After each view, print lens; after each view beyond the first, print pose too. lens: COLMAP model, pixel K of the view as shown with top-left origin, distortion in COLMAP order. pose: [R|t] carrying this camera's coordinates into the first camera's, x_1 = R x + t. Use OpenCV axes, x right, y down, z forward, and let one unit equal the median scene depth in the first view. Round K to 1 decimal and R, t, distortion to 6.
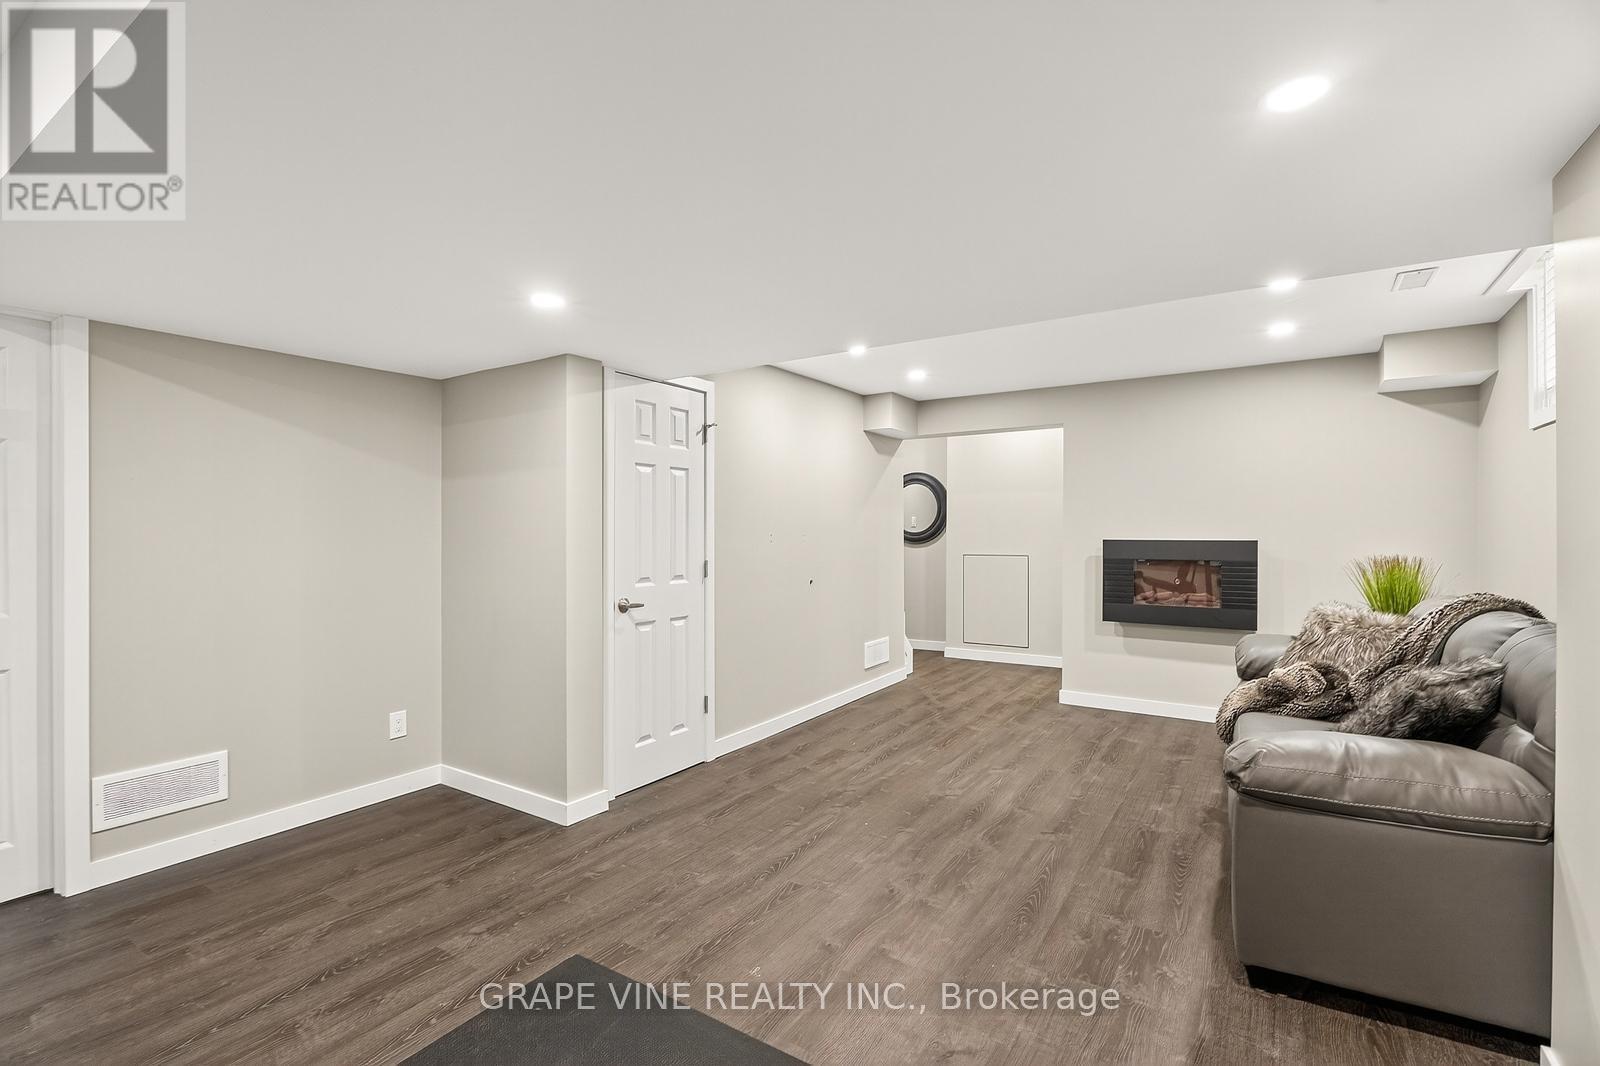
lens RADIAL K [[703.3, 0, 803.2], [0, 703.3, 537.4], [0, 0, 1]] dist [-0.001181, -0.000295]
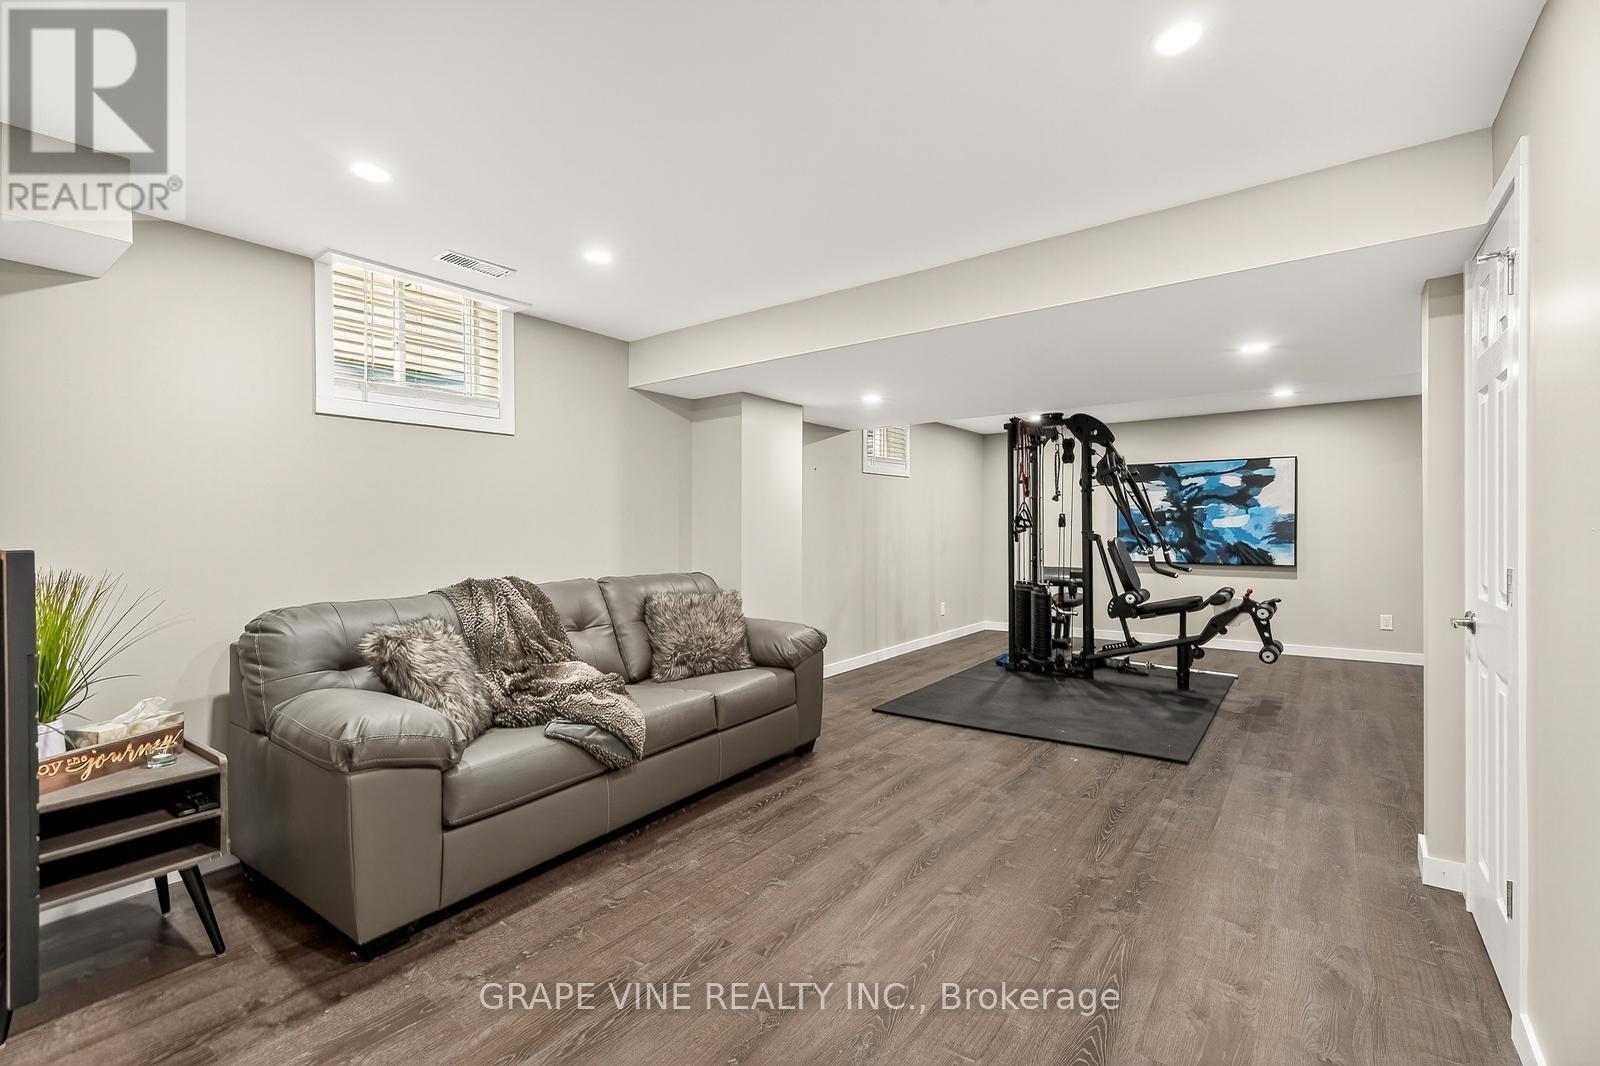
lens RADIAL K [[703.3, 0, 803.2], [0, 703.3, 537.4], [0, 0, 1]] dist [-0.001181, -0.000295]
pose [[-0.998615, 0.011497, 0.051337, 0.396706], [0.012673, 0.999663, 0.022641, -0.001099], [-0.051059, 0.023261, -0.998425, 2.114090]]
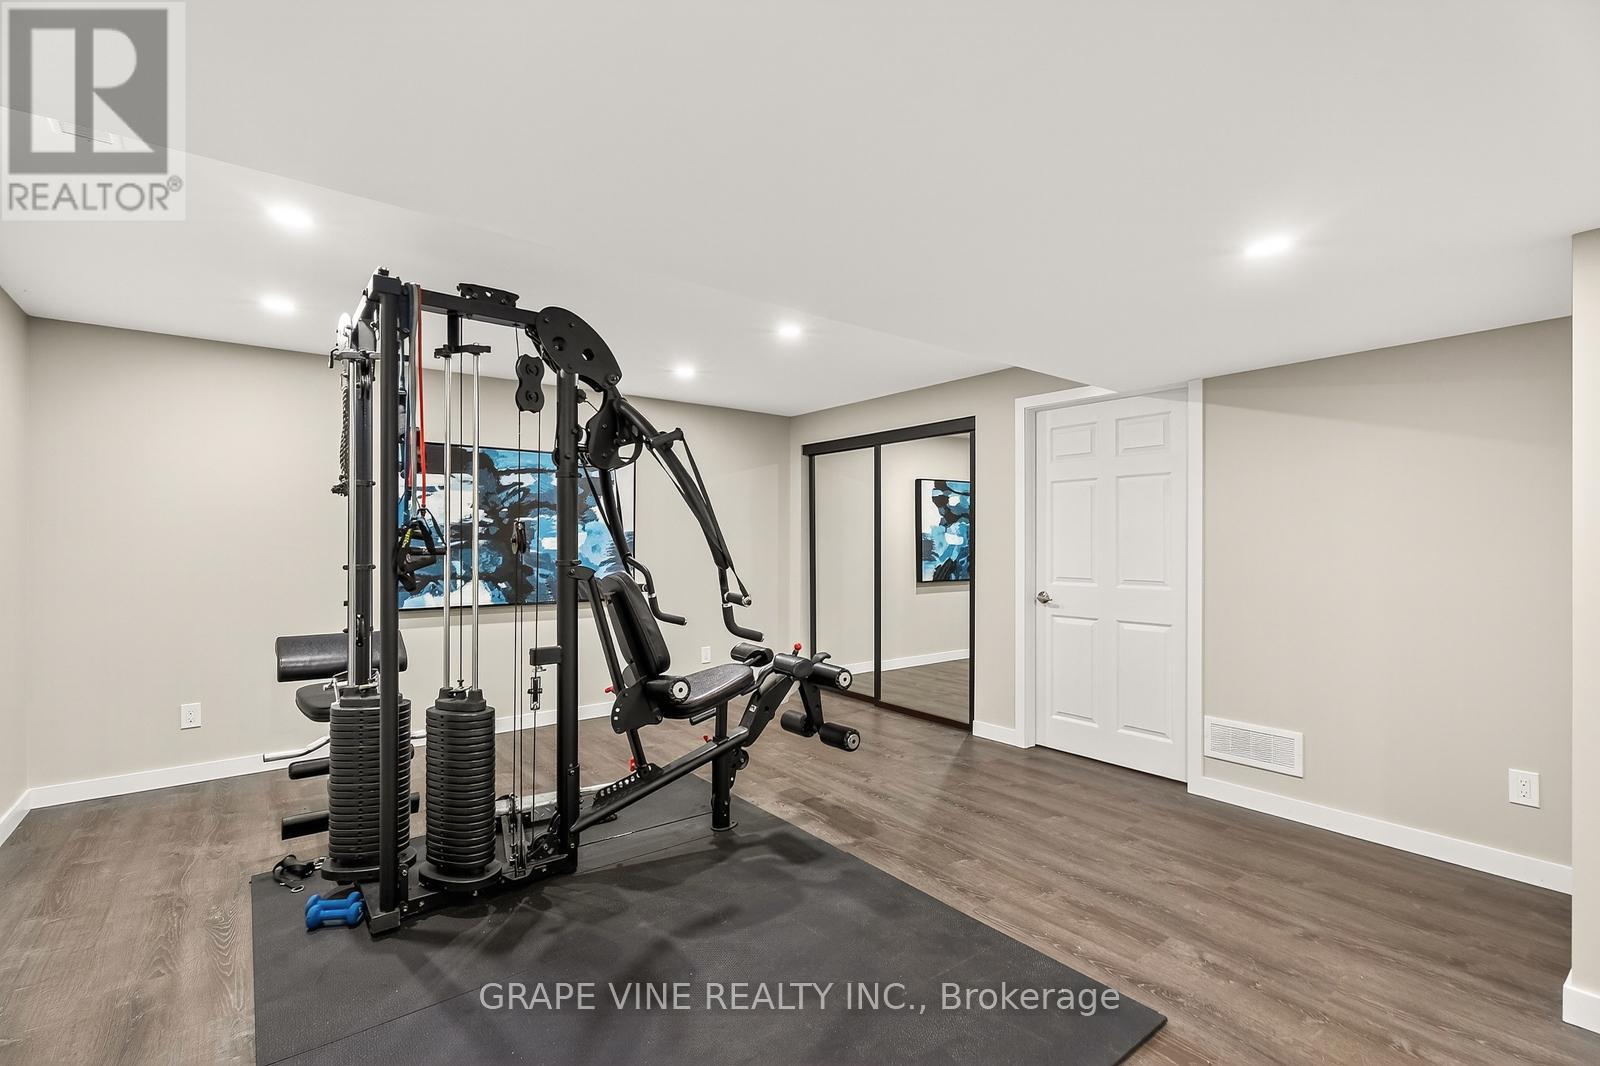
lens RADIAL K [[703.3, 0, 803.2], [0, 703.3, 537.4], [0, 0, 1]] dist [-0.001181, -0.000295]
pose [[-0.307270, 0.000962, -0.951622, 0.493777], [-0.005548, 0.999981, 0.002802, 0.000257], [0.951606, 0.006141, -0.307259, 0.643789]]
